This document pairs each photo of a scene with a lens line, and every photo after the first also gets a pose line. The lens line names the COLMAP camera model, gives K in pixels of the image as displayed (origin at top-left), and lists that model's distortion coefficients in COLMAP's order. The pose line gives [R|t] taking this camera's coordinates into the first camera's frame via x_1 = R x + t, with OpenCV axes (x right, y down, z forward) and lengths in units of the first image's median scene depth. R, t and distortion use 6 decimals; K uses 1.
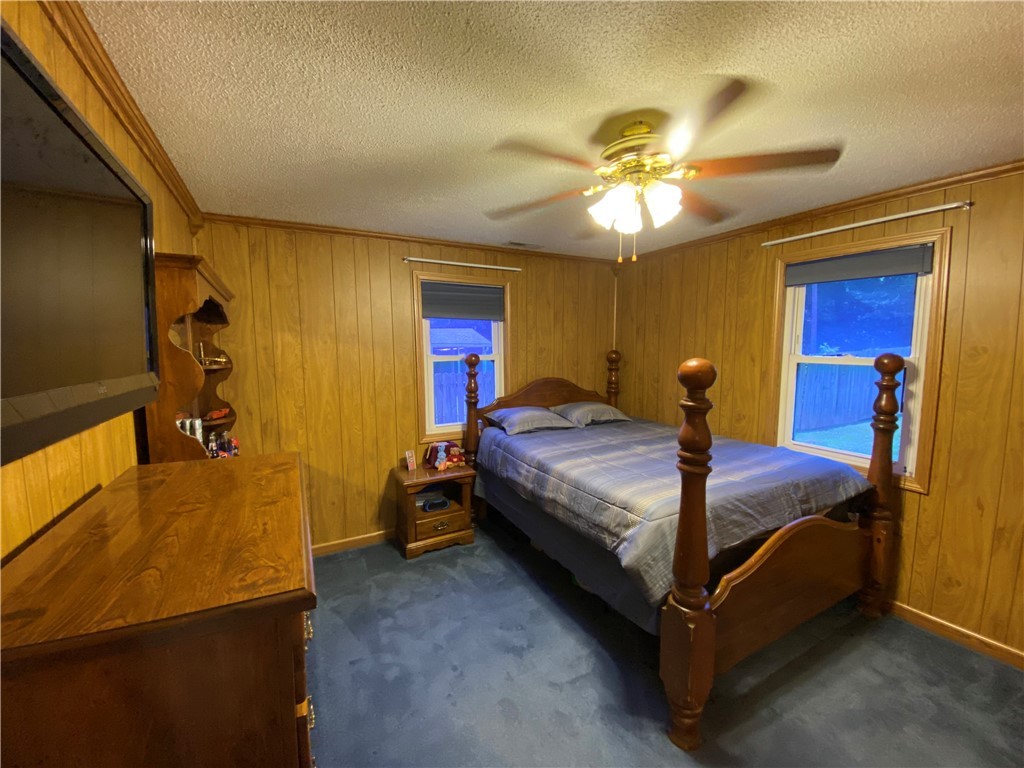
lens RADIAL K [[410.7, 0, 510.9], [0, 410.7, 388.2], [0, 0, 1]] dist [0.016925, -0.016597]
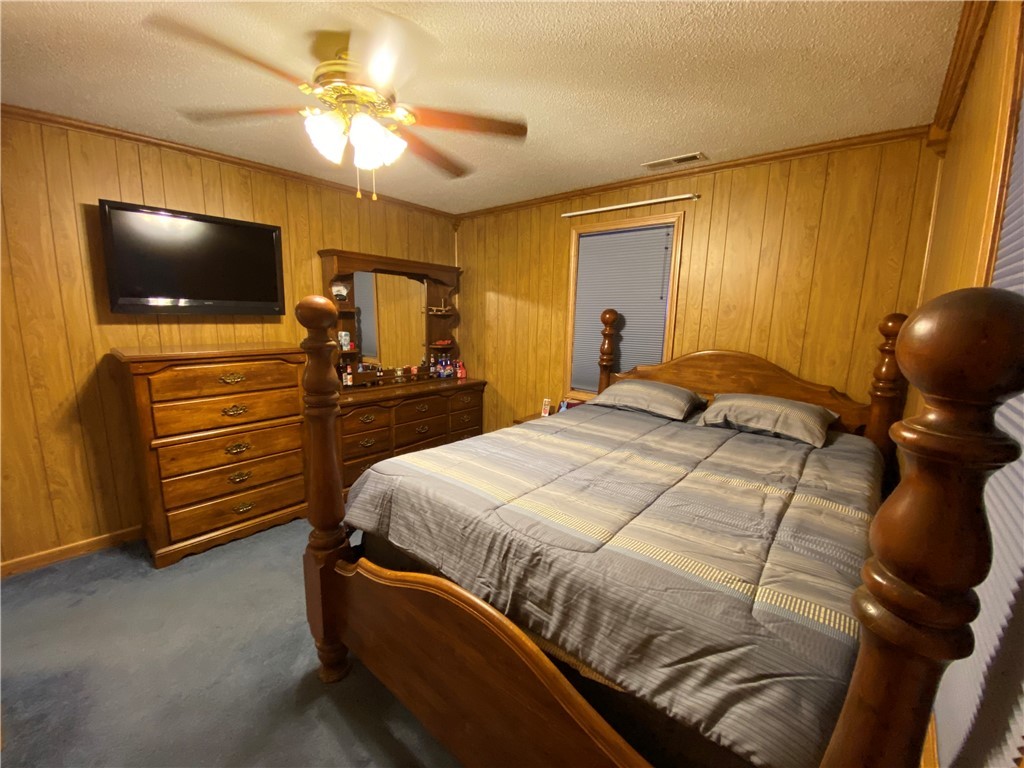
lens RADIAL K [[410.7, 0, 510.9], [0, 410.7, 388.2], [0, 0, 1]] dist [0.016925, -0.016597]
pose [[0.354888, 0.180719, -0.917276, 0.778417], [-0.123418, 0.981609, 0.145644, -0.025961], [0.926727, 0.061522, 0.370665, 0.552033]]
